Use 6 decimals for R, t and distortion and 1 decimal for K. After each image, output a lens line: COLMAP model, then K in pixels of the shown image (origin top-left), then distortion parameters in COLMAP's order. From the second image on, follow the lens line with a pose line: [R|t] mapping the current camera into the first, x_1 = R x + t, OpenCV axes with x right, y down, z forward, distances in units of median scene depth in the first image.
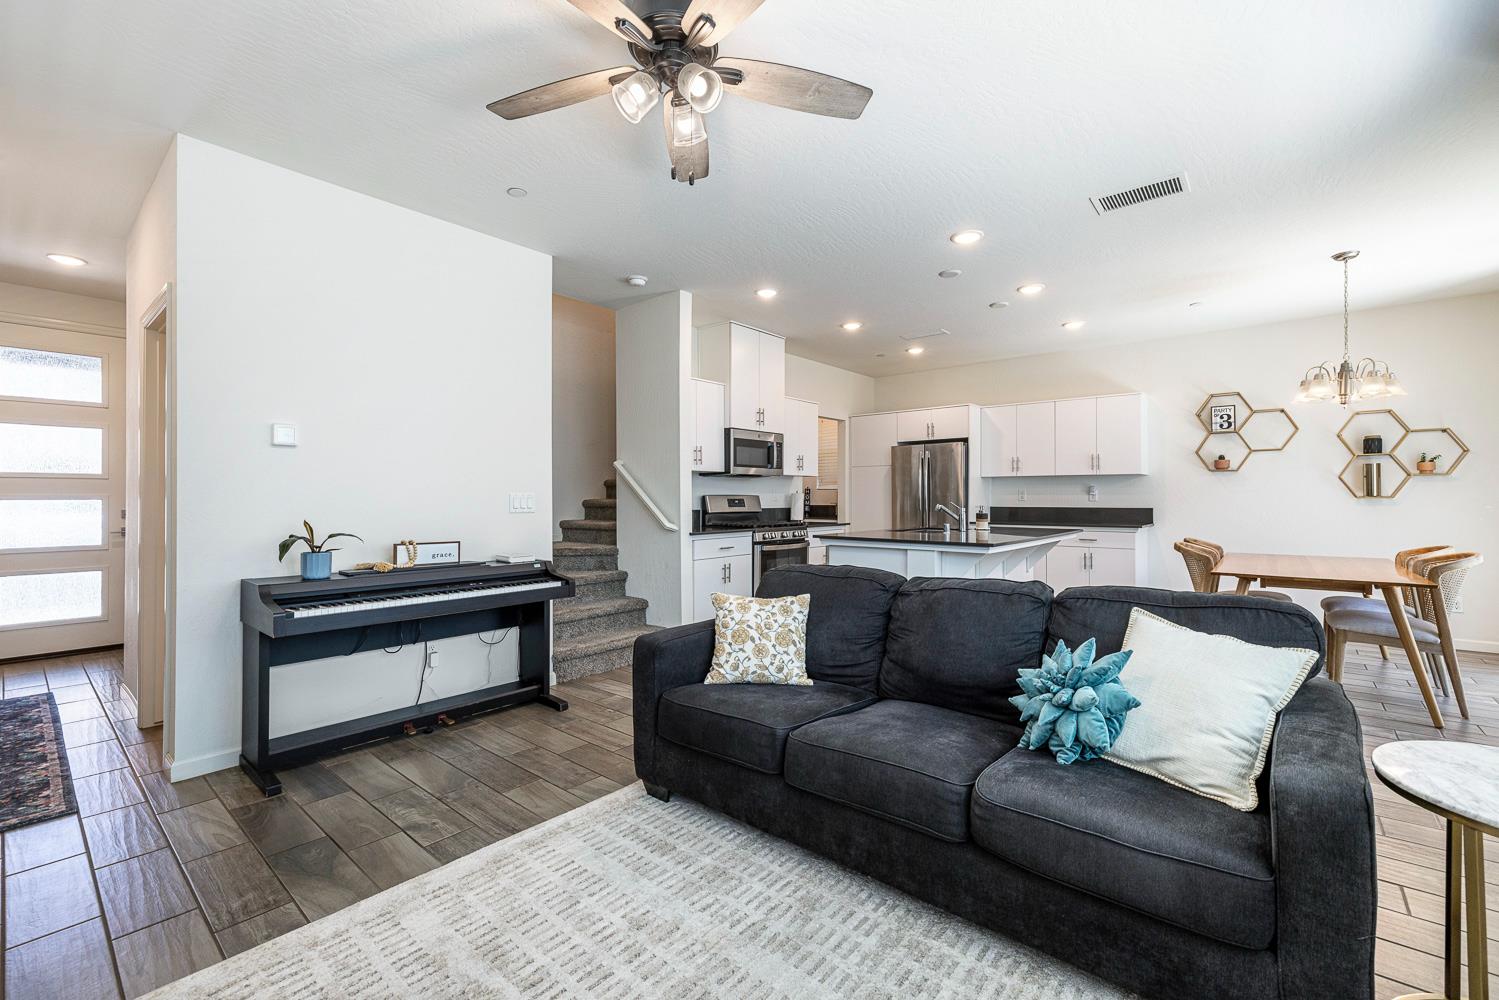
lens RADIAL K [[640.8, 0, 750.3], [0, 640.8, 498.1], [0, 0, 1]] dist [-0.009031, -0.000105]
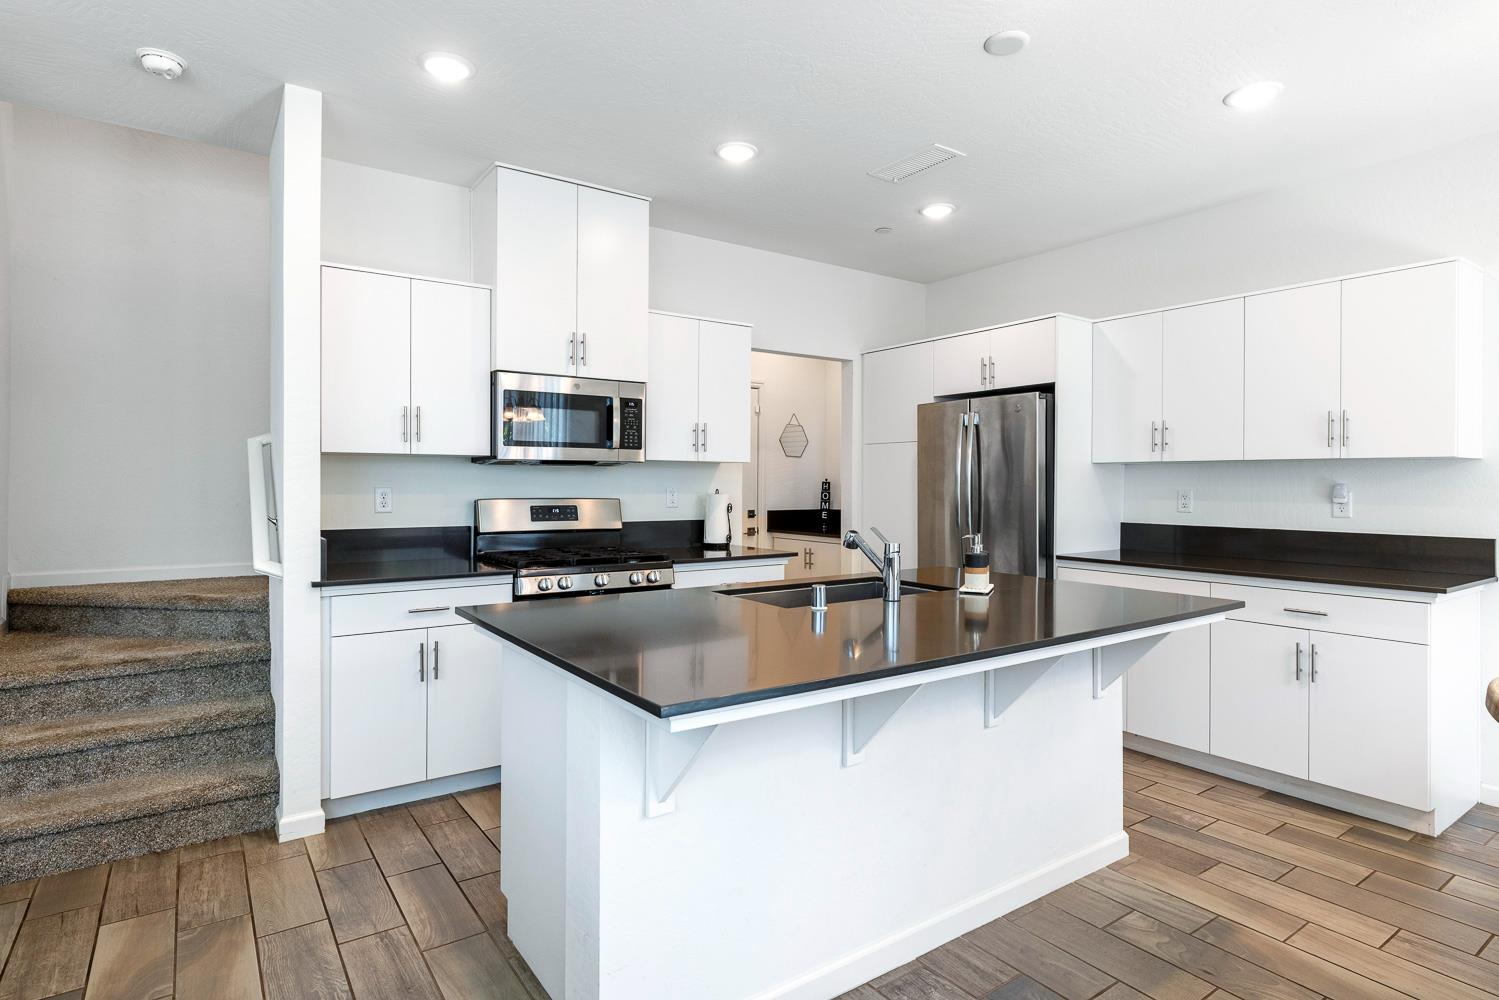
lens RADIAL K [[800.5, 0, 748.3], [0, 800.5, 491.6], [0, 0, 1]] dist [0.002663, 0.001029]
pose [[0.967371, 0.007322, -0.253257, 0.284930], [-0.005101, 0.999943, 0.009423, -0.016612], [0.253312, -0.007824, 0.967353, 0.366568]]
